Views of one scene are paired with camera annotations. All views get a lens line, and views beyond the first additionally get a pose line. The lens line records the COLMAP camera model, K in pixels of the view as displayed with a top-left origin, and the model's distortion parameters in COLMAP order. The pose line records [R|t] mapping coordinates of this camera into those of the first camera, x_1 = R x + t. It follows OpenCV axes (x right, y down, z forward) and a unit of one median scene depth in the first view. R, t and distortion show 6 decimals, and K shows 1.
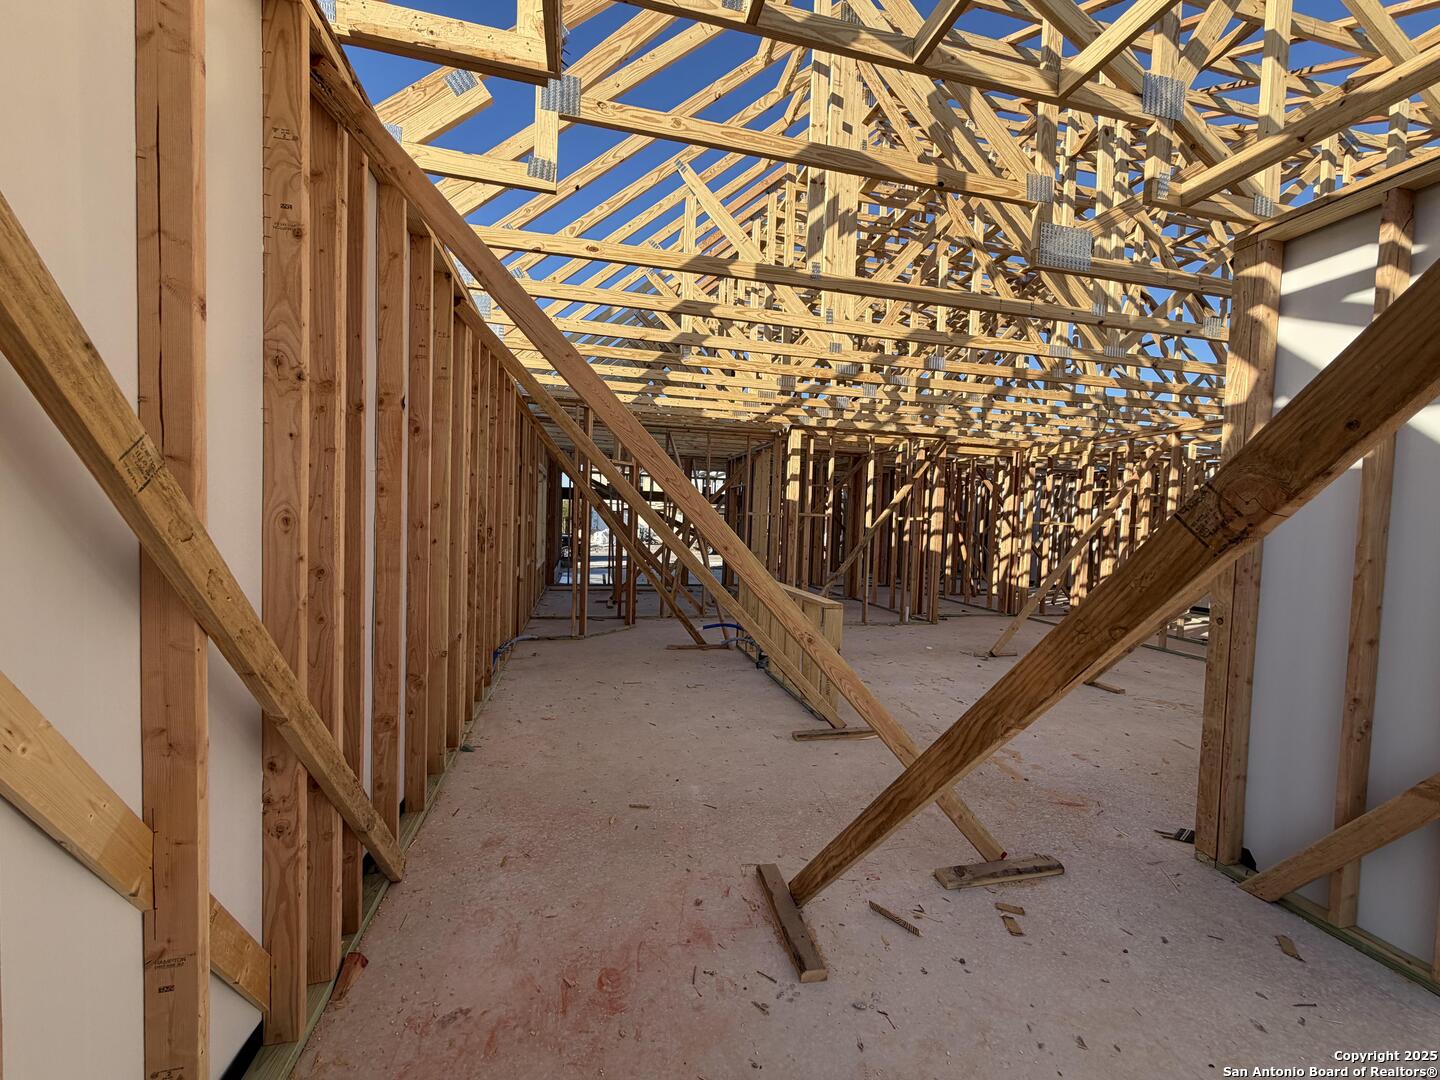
lens RADIAL K [[566.5, 0, 720.7], [0, 566.5, 539.7], [0, 0, 1]] dist [0.001080, -0.000005]
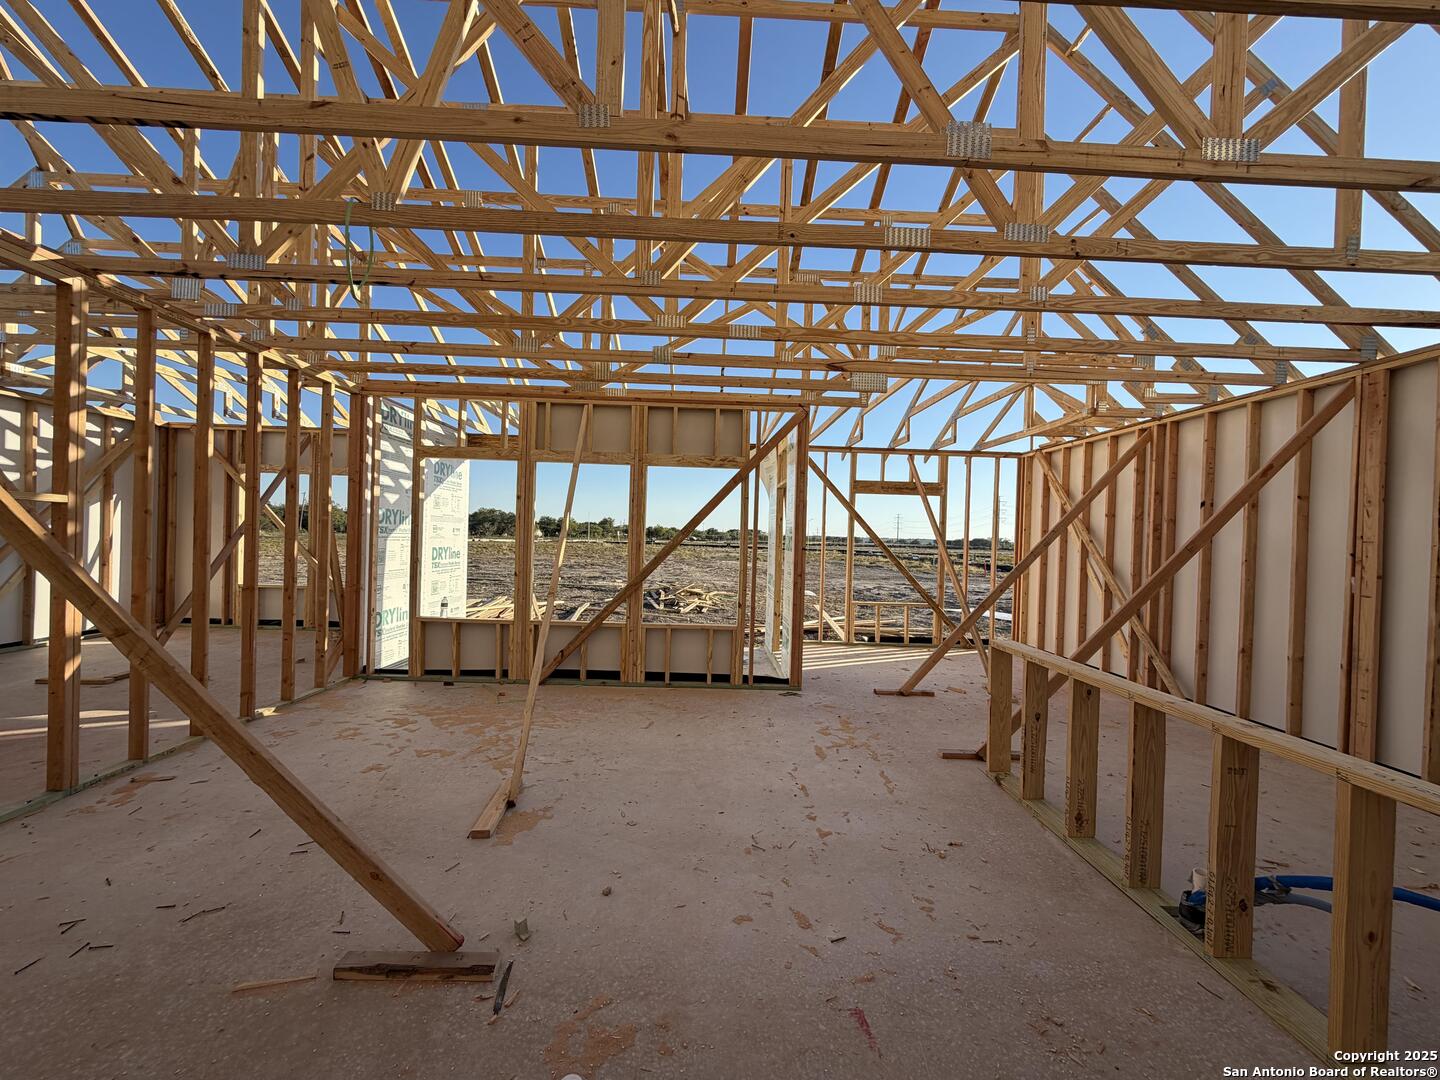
lens RADIAL K [[566.5, 0, 722.8], [0, 566.5, 543.8], [0, 0, 1]] dist [0.001080, -0.000005]
pose [[-0.976515, -0.065076, 0.205387, 0.364086], [-0.053863, 0.996760, 0.059727, -0.050400], [-0.208608, 0.047261, -0.976857, 1.569786]]
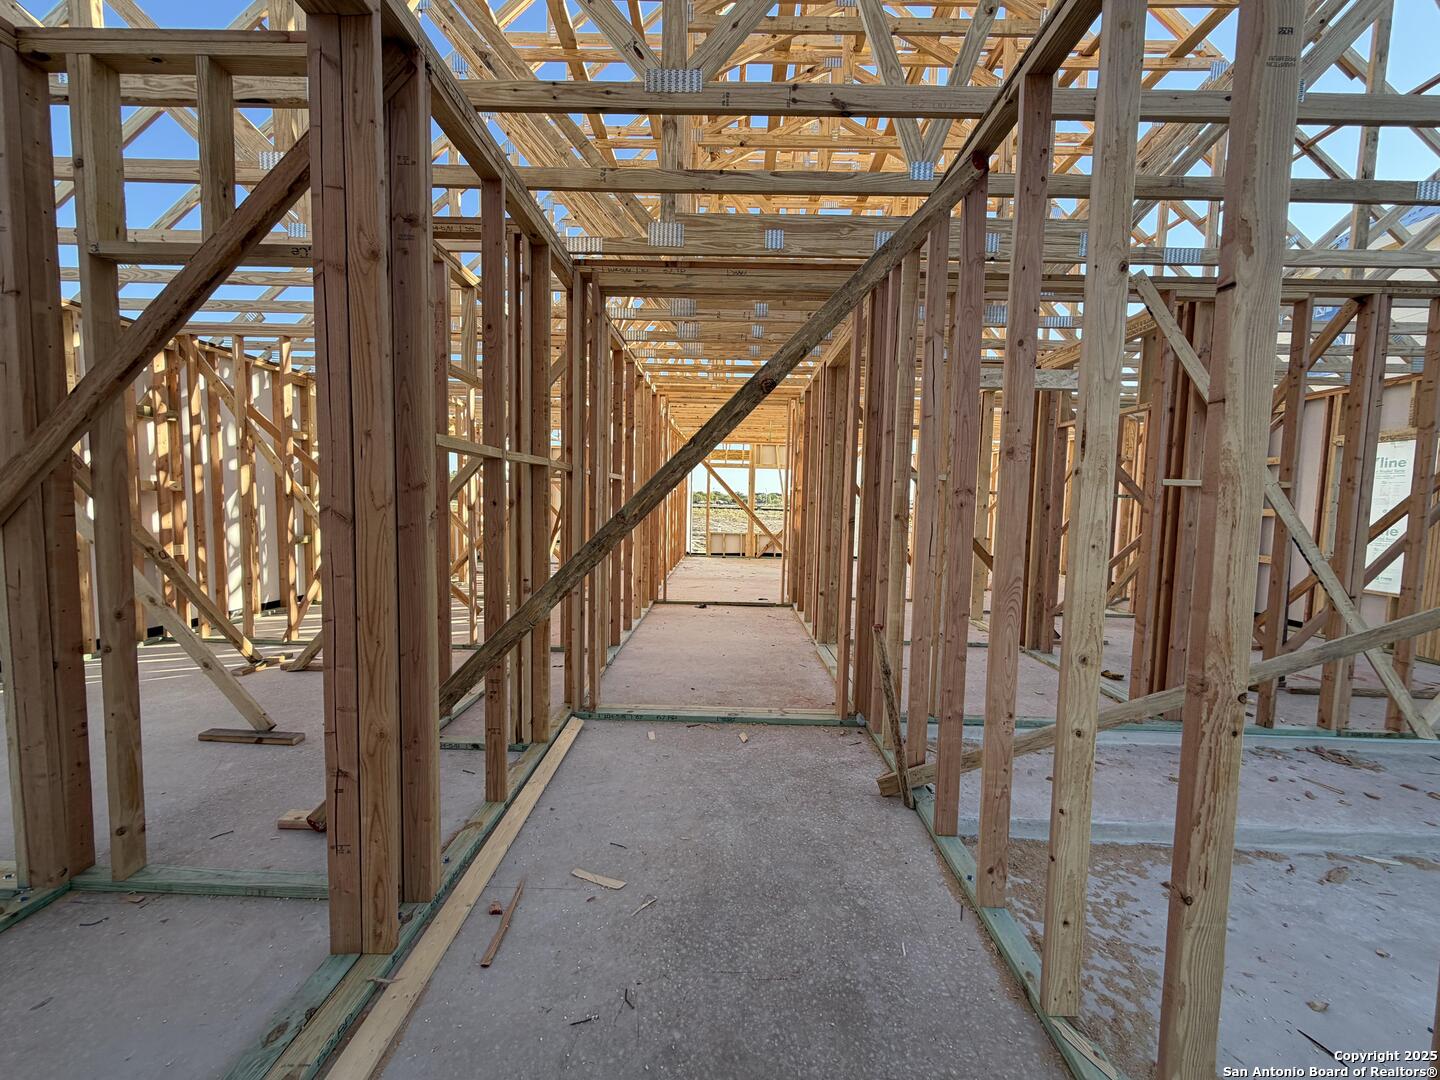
lens RADIAL K [[566.5, 0, 722.2], [0, 566.5, 538.1], [0, 0, 1]] dist [0.001080, -0.000005]
pose [[-0.968177, -0.065253, 0.241611, 0.426417], [-0.038221, 0.992638, 0.114928, -0.099778], [-0.247332, 0.102036, -0.963543, 3.202327]]
